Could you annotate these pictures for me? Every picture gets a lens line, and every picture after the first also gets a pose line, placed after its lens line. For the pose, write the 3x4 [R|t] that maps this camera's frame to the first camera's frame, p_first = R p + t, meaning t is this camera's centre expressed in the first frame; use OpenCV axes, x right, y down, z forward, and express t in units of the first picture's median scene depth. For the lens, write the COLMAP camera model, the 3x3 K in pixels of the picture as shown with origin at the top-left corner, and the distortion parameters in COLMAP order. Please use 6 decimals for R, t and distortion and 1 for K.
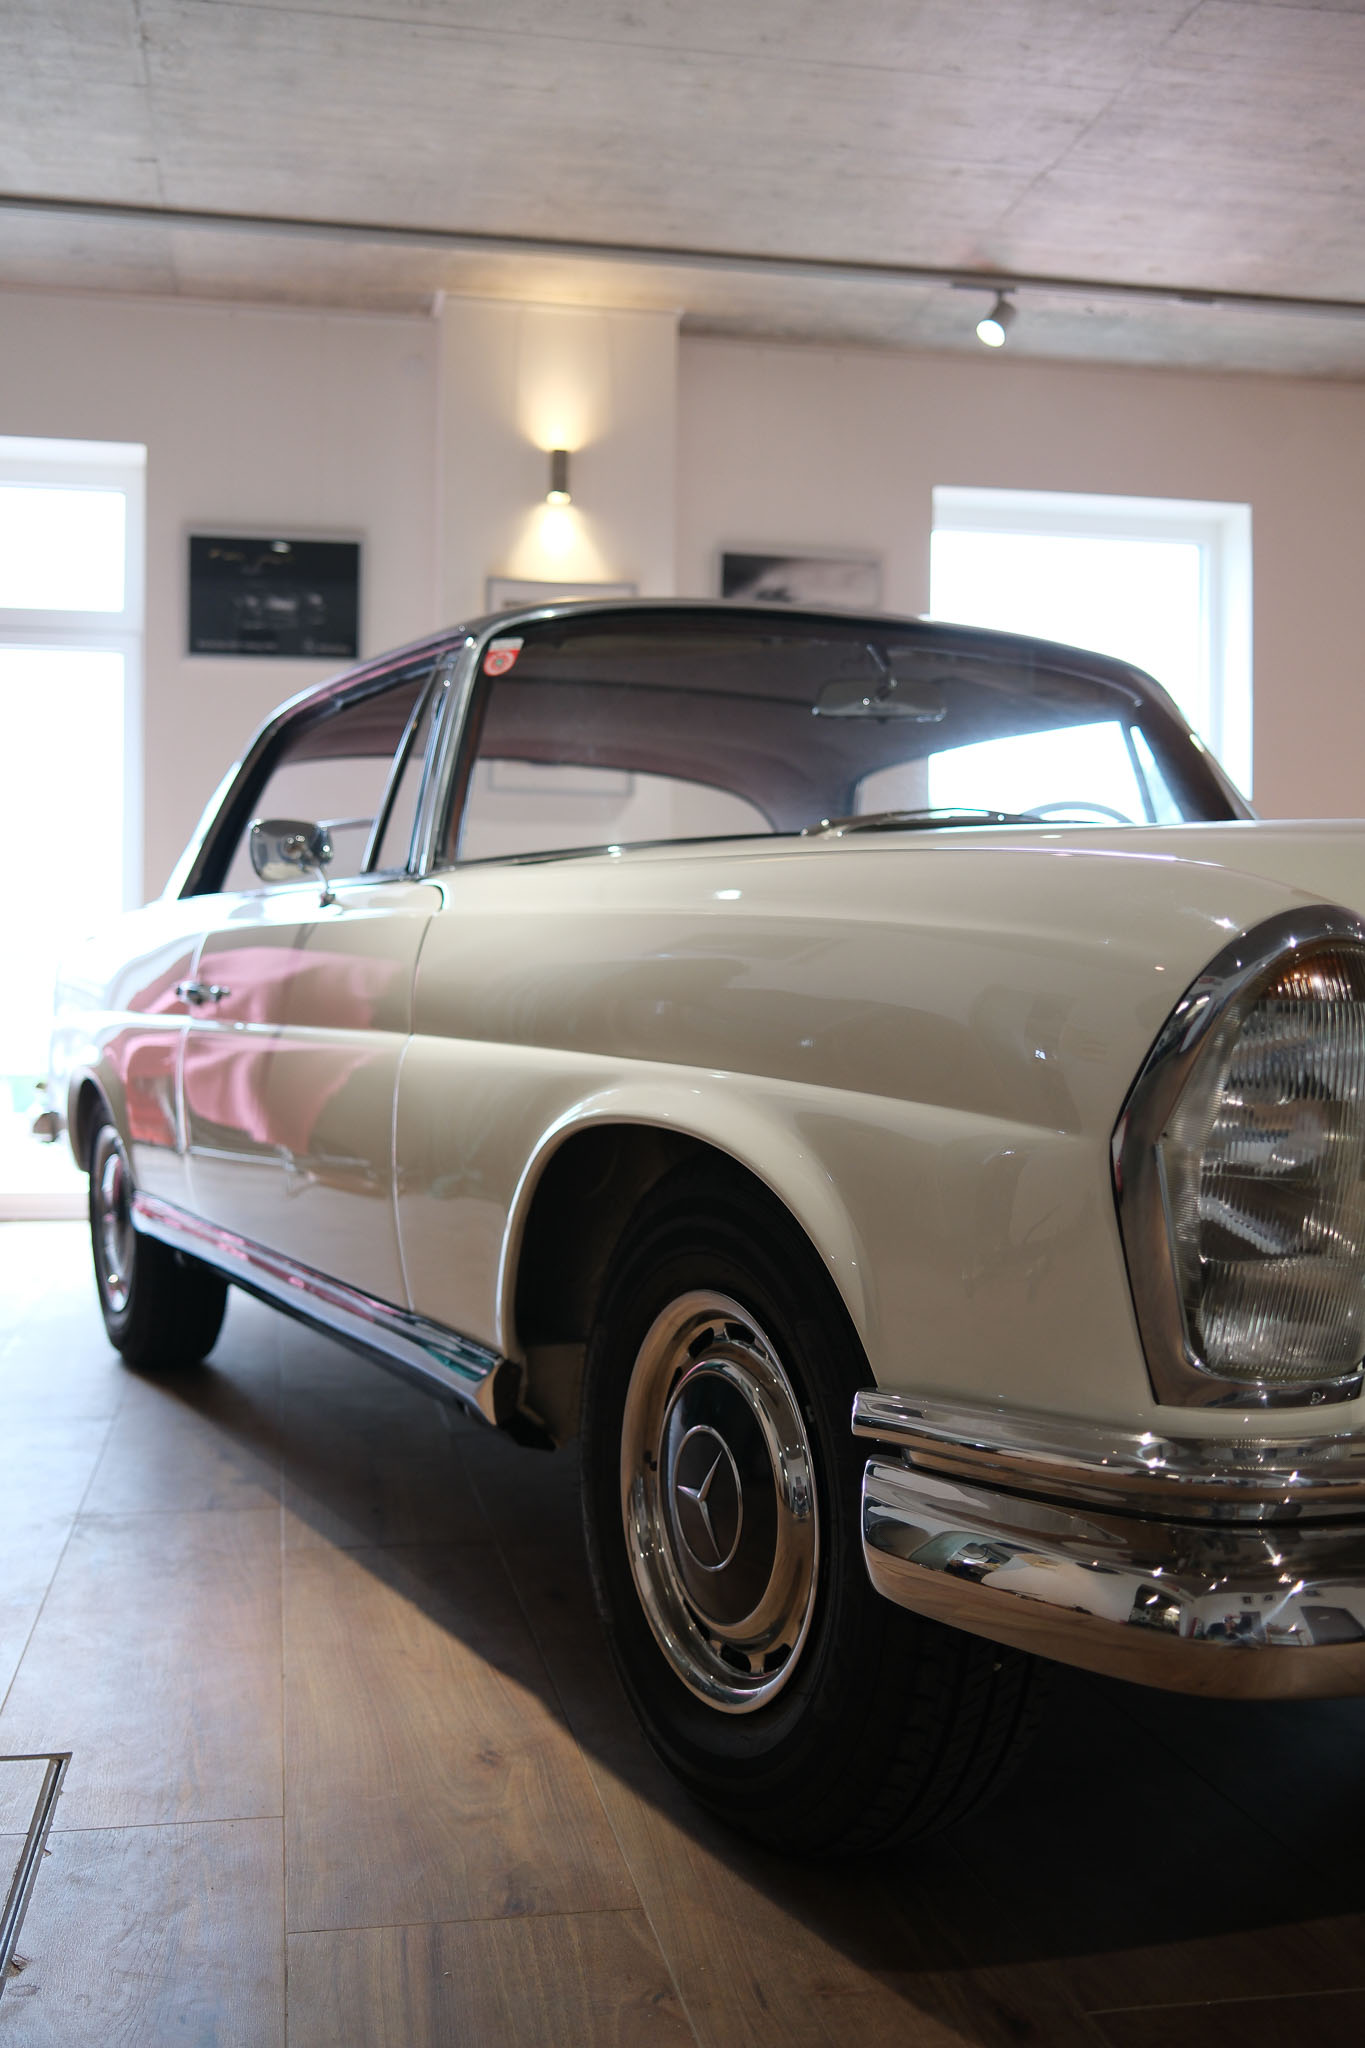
lens RADIAL K [[2053.1, 0, 675.7], [0, 2053.1, 1018.9], [0, 0, 1]] dist [0.000095, 0.000000]
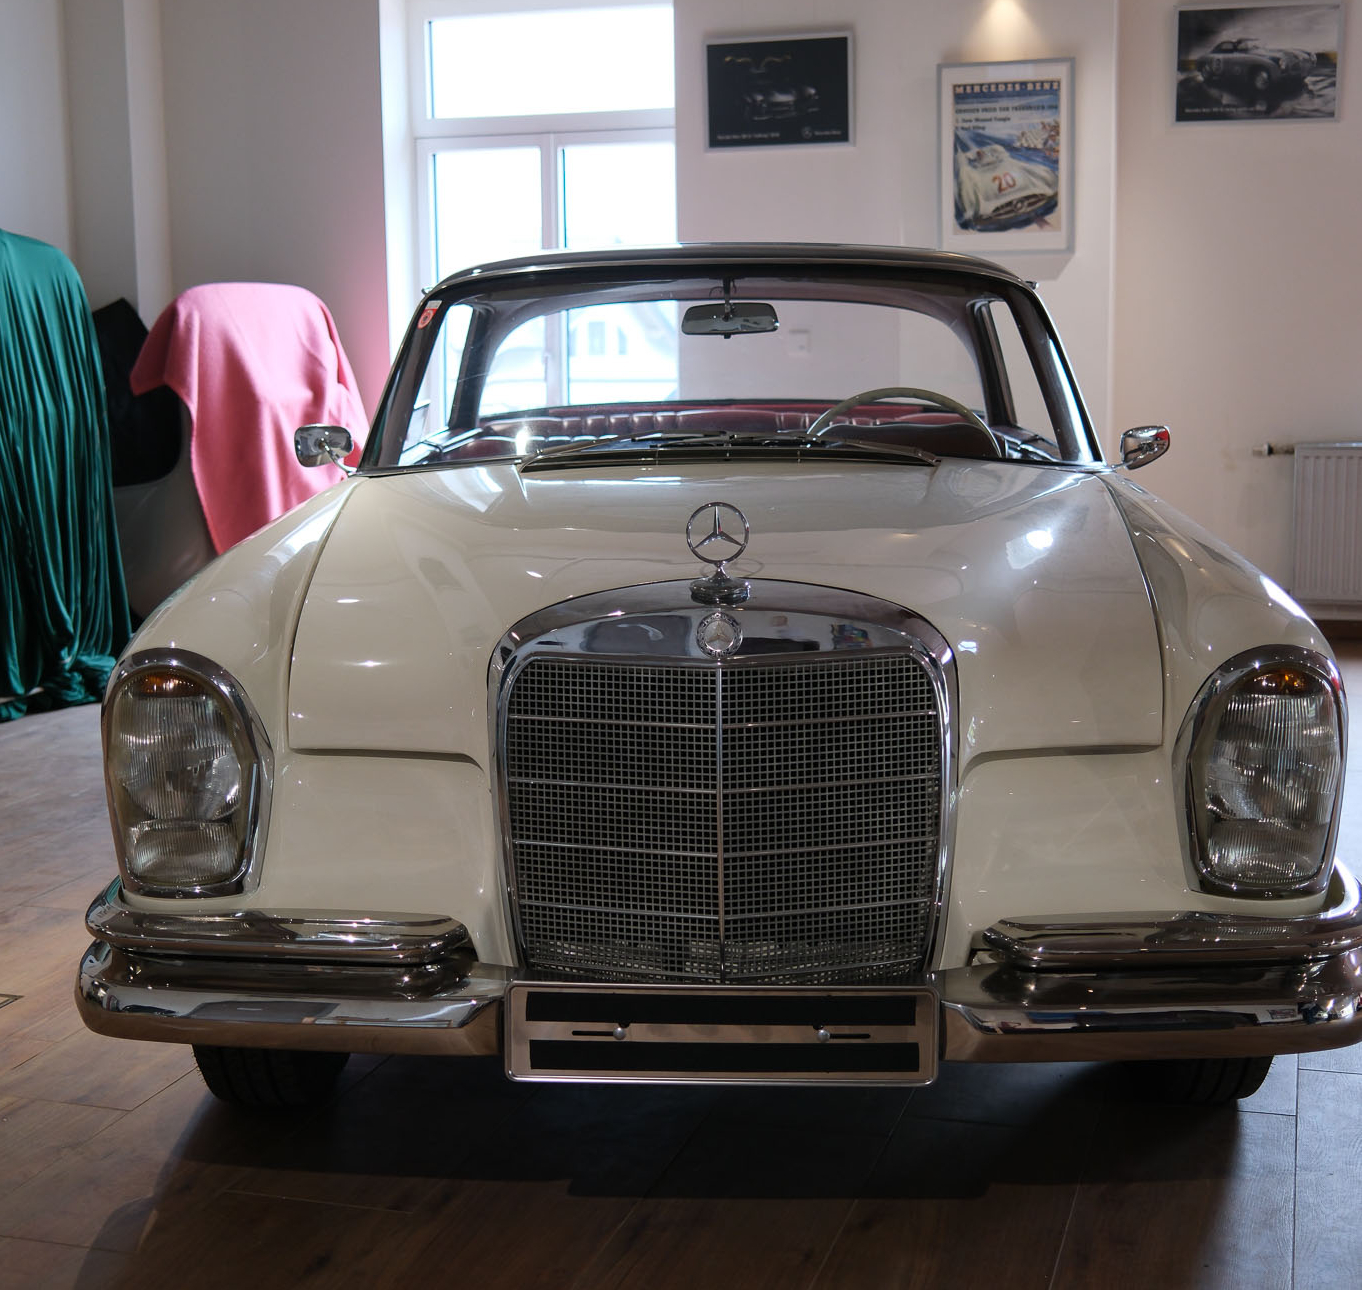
lens RADIAL K [[2049.8, 0, 674.6], [0, 2049.8, 640.4], [0, 0, 1]] dist [-0.005703, 0.000000]
pose [[0.878620, 0.057090, -0.474097, 0.575014], [0.013858, 0.989361, 0.144820, -0.116433], [0.477321, -0.133812, 0.868481, -0.150074]]
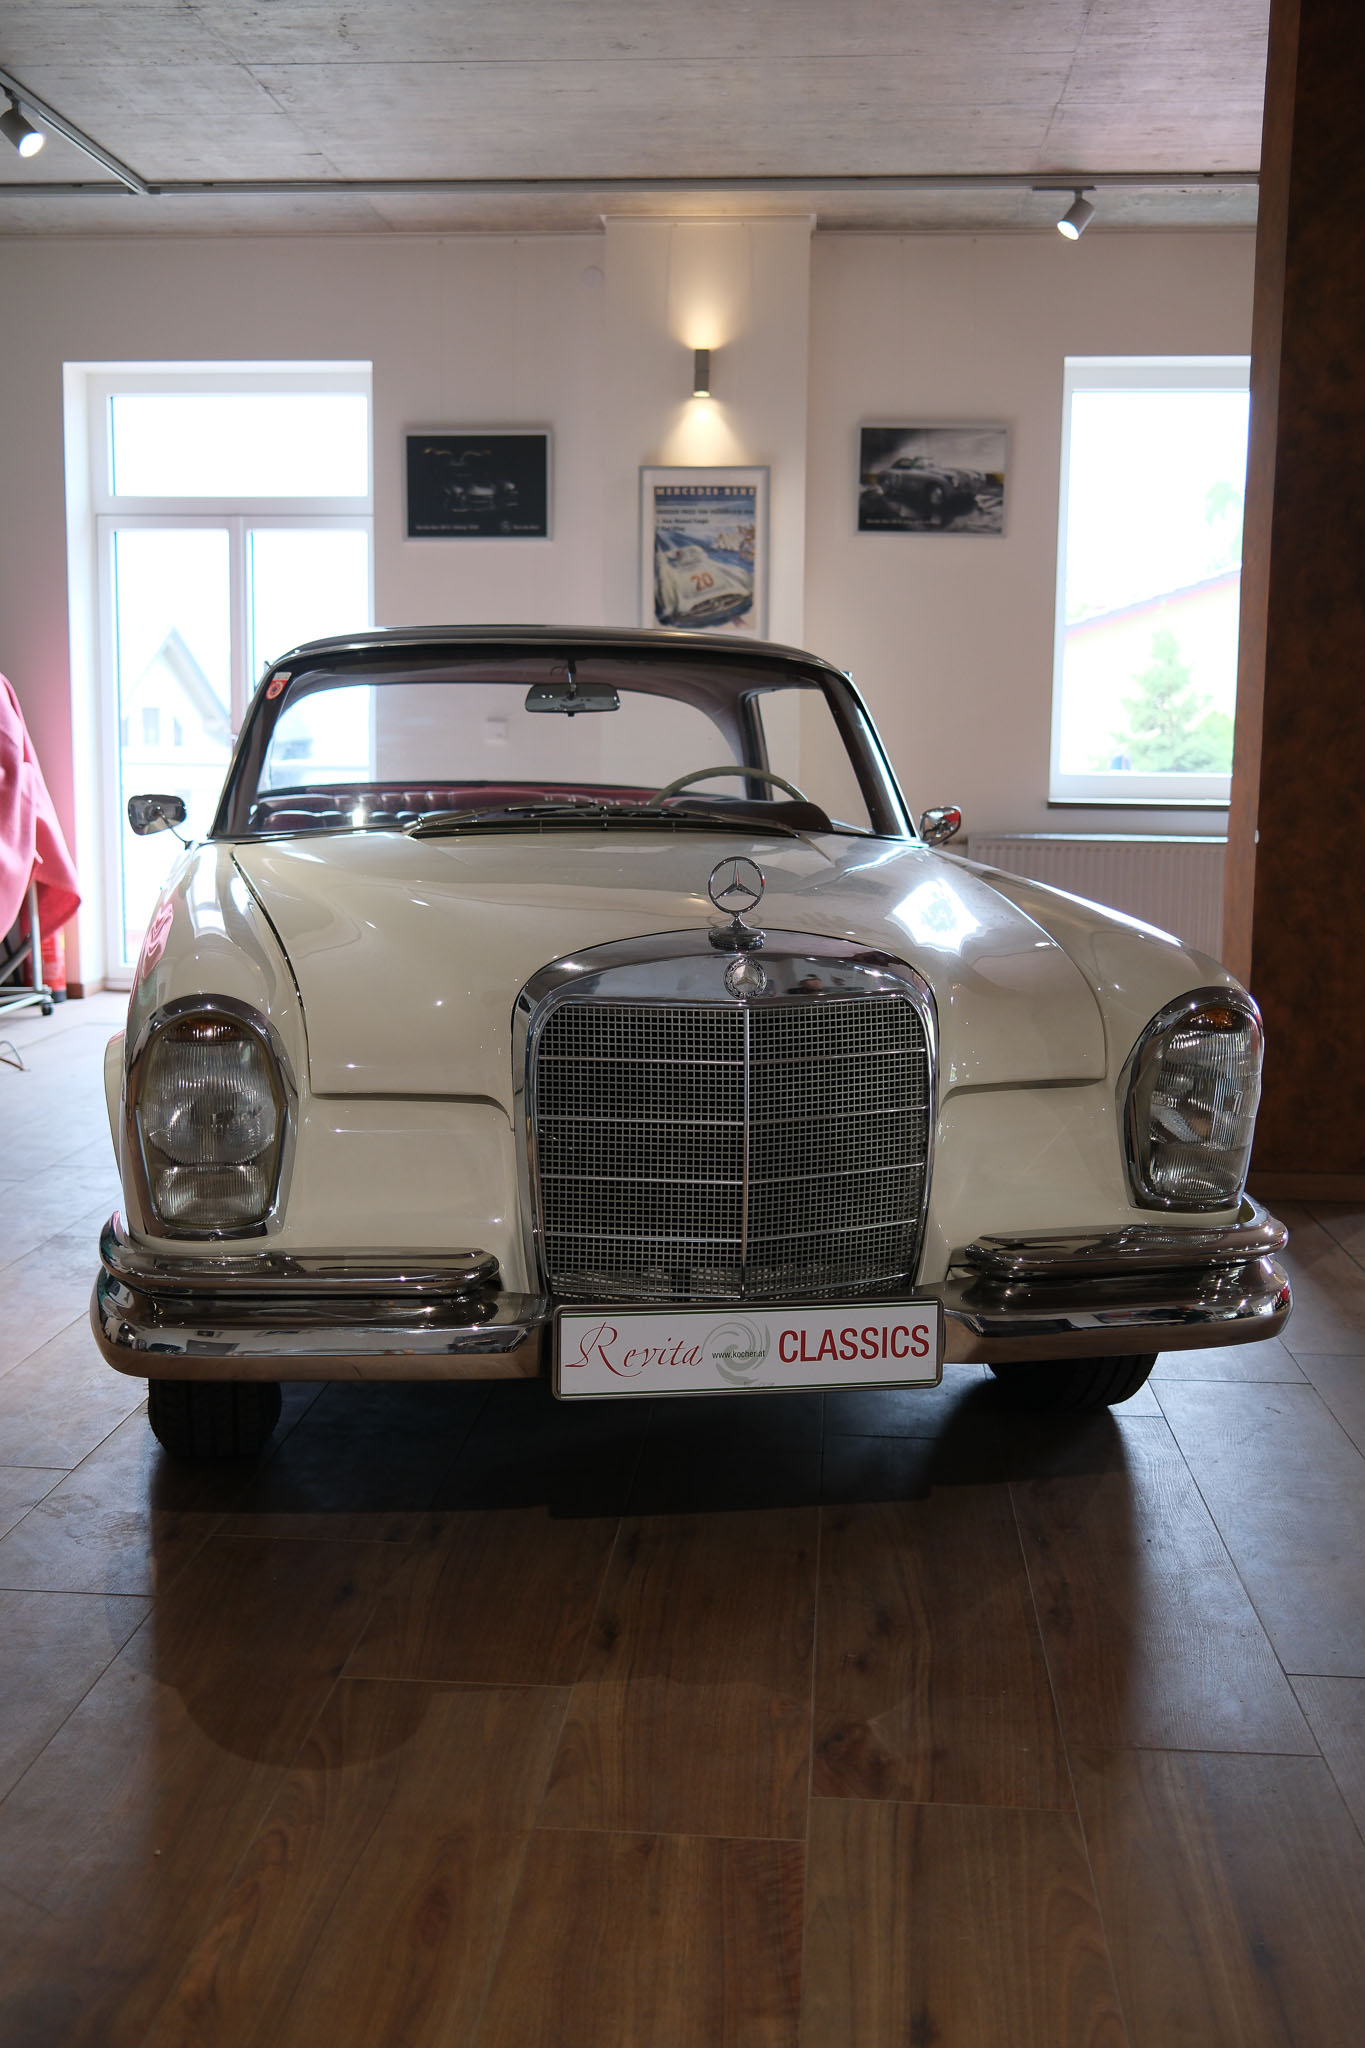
lens RADIAL K [[2053.1, 0, 656.7], [0, 2053.1, 1011.7], [0, 0, 1]] dist [0.000095, 0.000000]
pose [[0.959437, 0.045063, -0.278297, 0.446224], [-0.008398, 0.991273, 0.131557, -0.105084], [0.281796, -0.123884, 0.951443, -0.260802]]
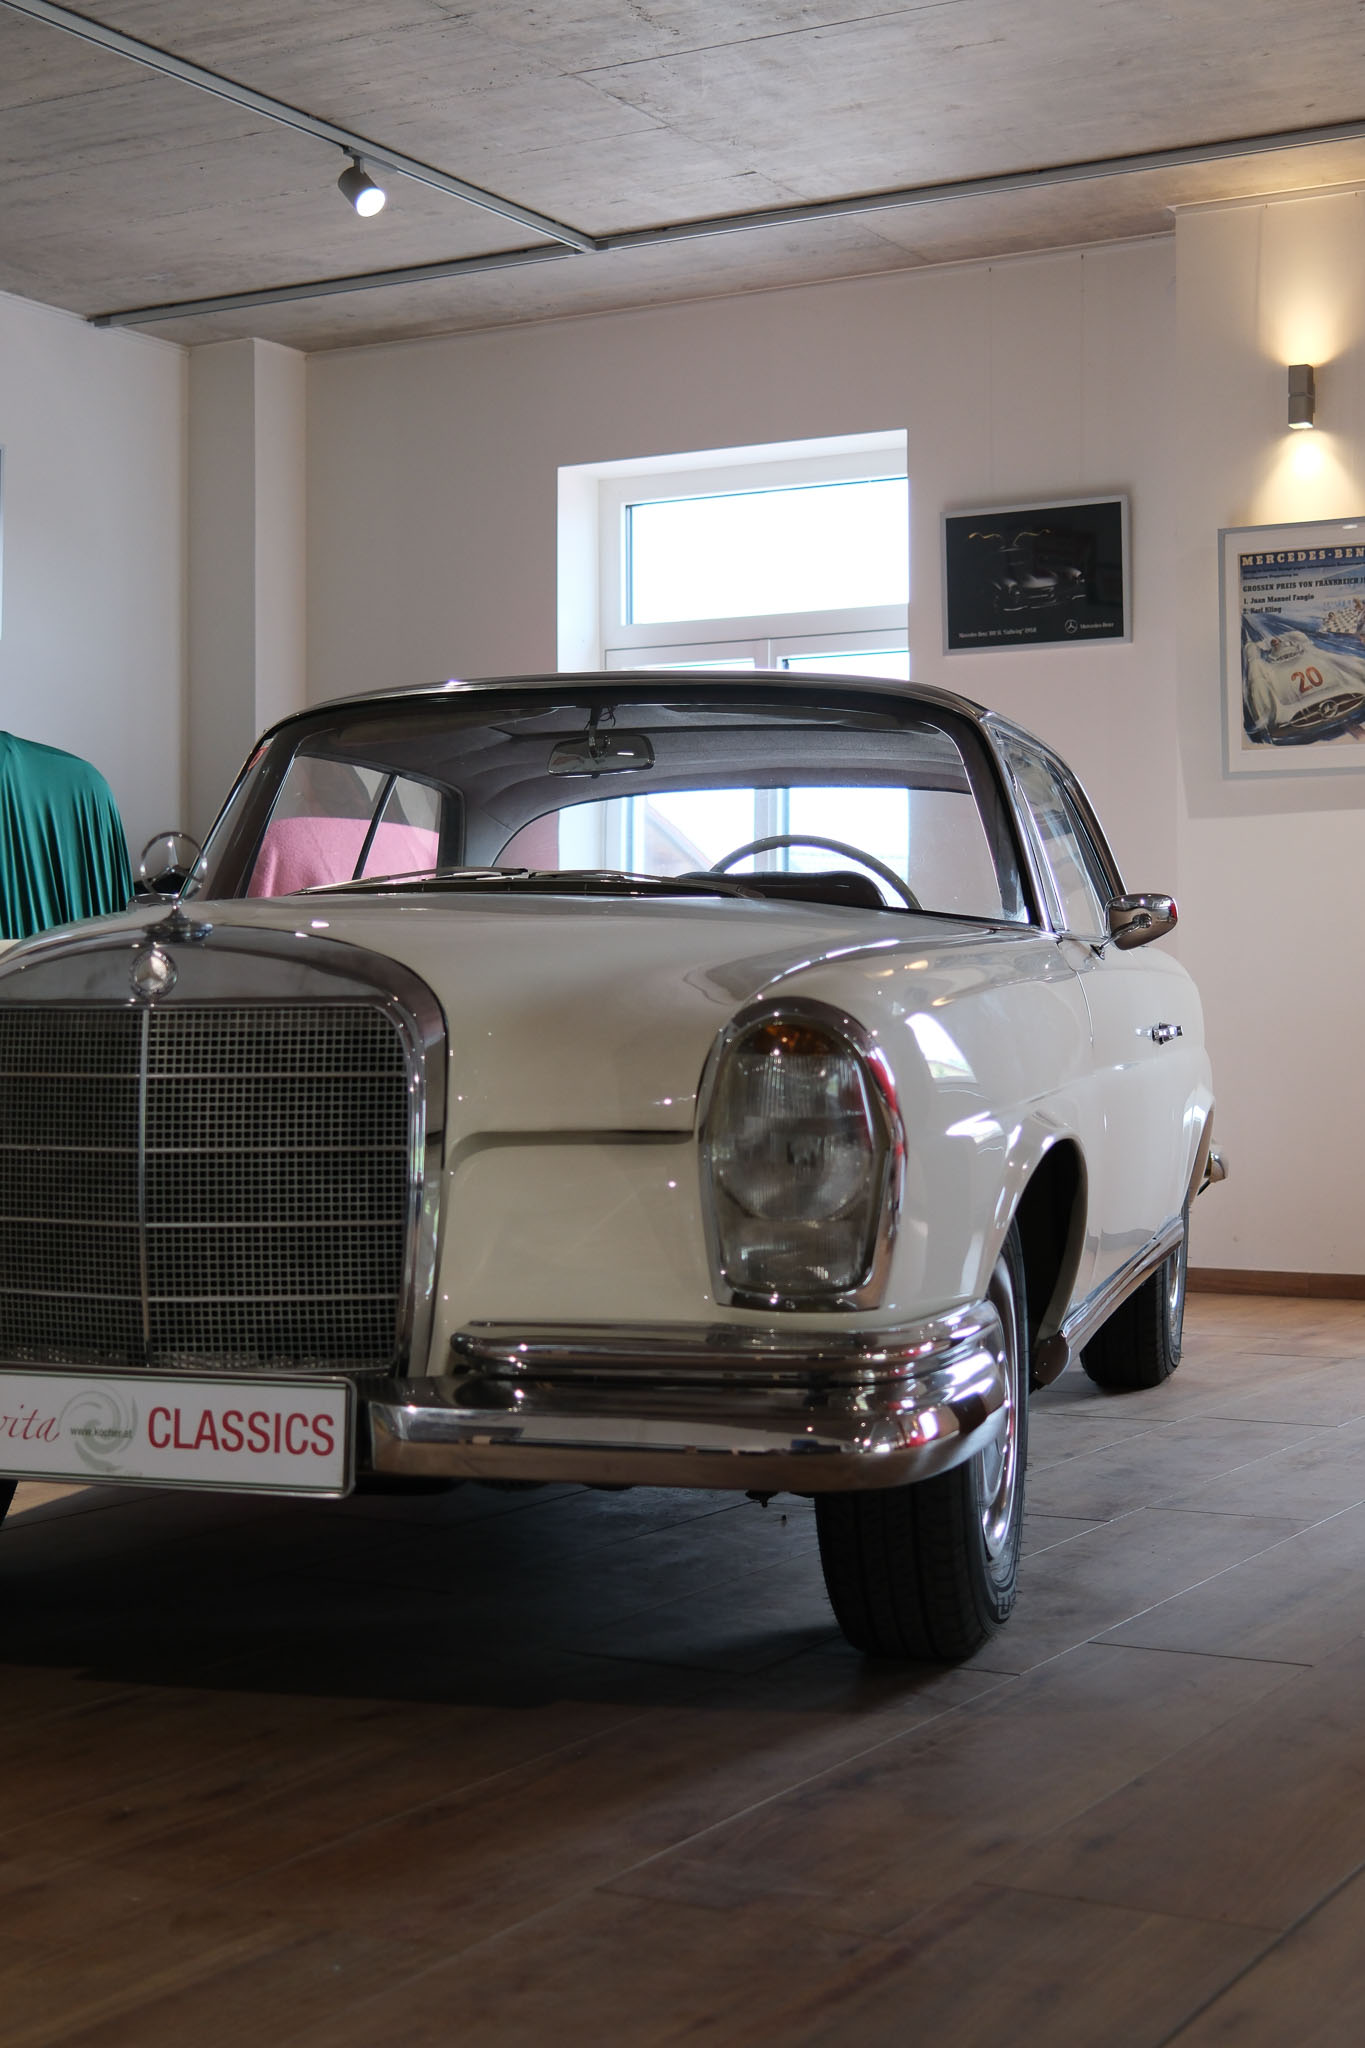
lens RADIAL K [[2900.8, 0, 680.3], [0, 2900.8, 1032.3], [0, 0, 1]] dist [-0.010193, 0.000000]
pose [[0.750028, -0.000726, -0.661405, 0.932340], [-0.000729, 0.999998, -0.001924, -0.005389], [0.661405, 0.001925, 0.750026, -0.092641]]
